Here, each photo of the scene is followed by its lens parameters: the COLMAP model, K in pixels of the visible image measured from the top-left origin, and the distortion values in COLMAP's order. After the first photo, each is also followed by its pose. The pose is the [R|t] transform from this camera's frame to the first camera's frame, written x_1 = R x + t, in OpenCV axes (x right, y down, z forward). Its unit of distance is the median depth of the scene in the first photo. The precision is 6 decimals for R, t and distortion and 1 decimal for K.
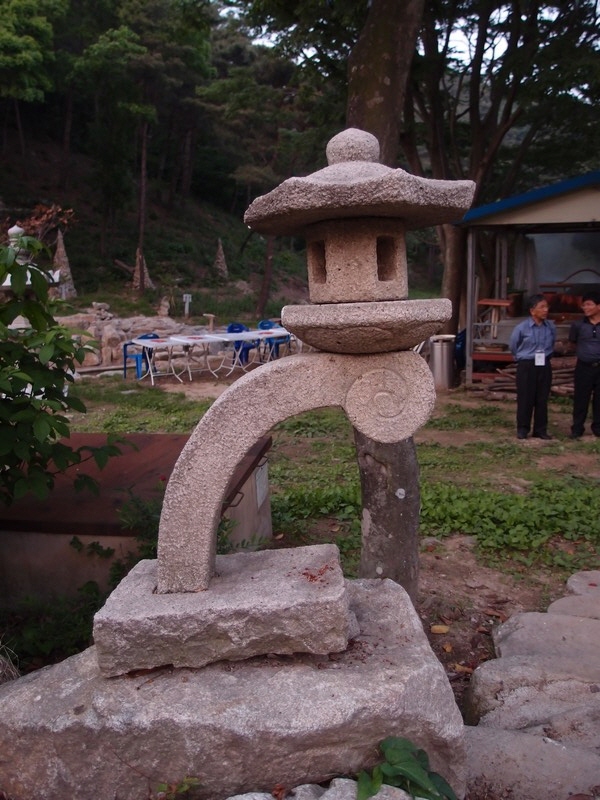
lens RADIAL K [[653.7, 0, 300.0], [0, 653.7, 400.0], [0, 0, 1]] dist [-0.075752, 0.050389]
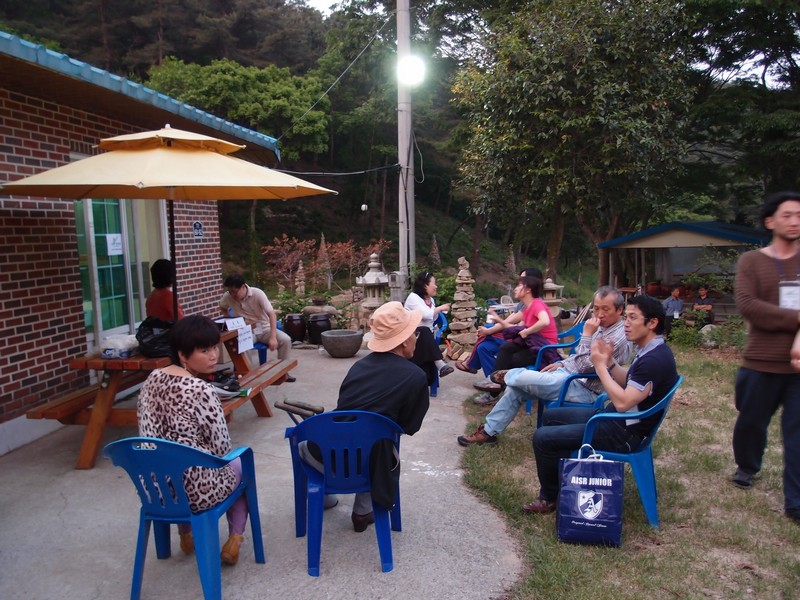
lens RADIAL K [[653.7, 0, 390.6], [0, 653.7, 298.0], [0, 0, 1]] dist [-0.075752, 0.050389]
pose [[0.989308, -0.000993, -0.145839, -0.022742], [-0.016690, 0.992637, -0.119973, 0.027453], [0.144884, 0.121124, 0.982007, -0.243264]]
